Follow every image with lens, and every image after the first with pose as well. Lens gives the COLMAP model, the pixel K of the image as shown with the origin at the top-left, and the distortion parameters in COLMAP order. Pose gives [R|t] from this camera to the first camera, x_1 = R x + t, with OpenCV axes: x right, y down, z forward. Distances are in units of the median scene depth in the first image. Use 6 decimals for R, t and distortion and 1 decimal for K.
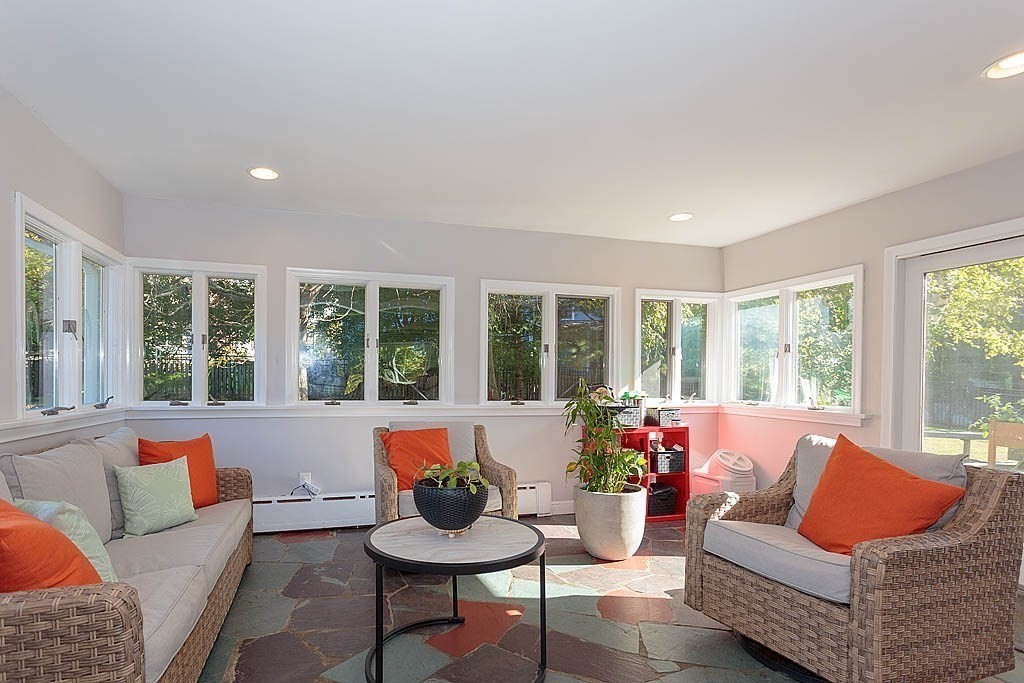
lens RADIAL K [[521.2, 0, 483.1], [0, 521.2, 386.0], [0, 0, 1]] dist [0.001083, 0.003133]
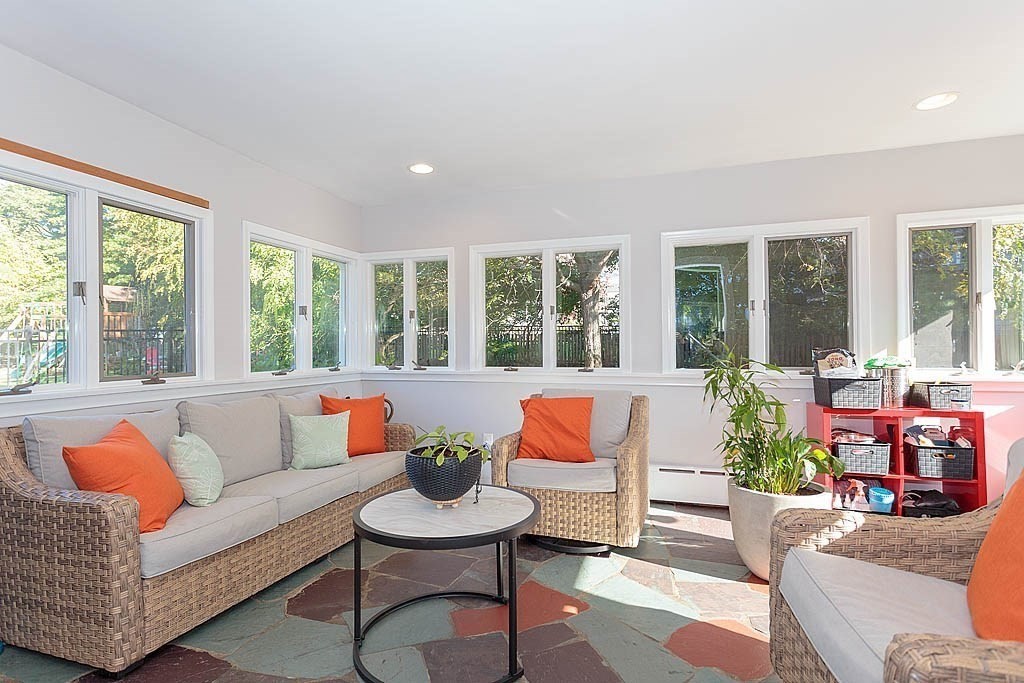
lens RADIAL K [[521.2, 0, 510.6], [0, 521.2, 345.1], [0, 0, 1]] dist [0.001083, 0.003133]
pose [[0.827971, -0.014483, -0.560583, 0.310658], [0.006137, 0.999841, -0.016768, 0.001809], [0.560737, 0.010443, 0.827928, 0.138468]]
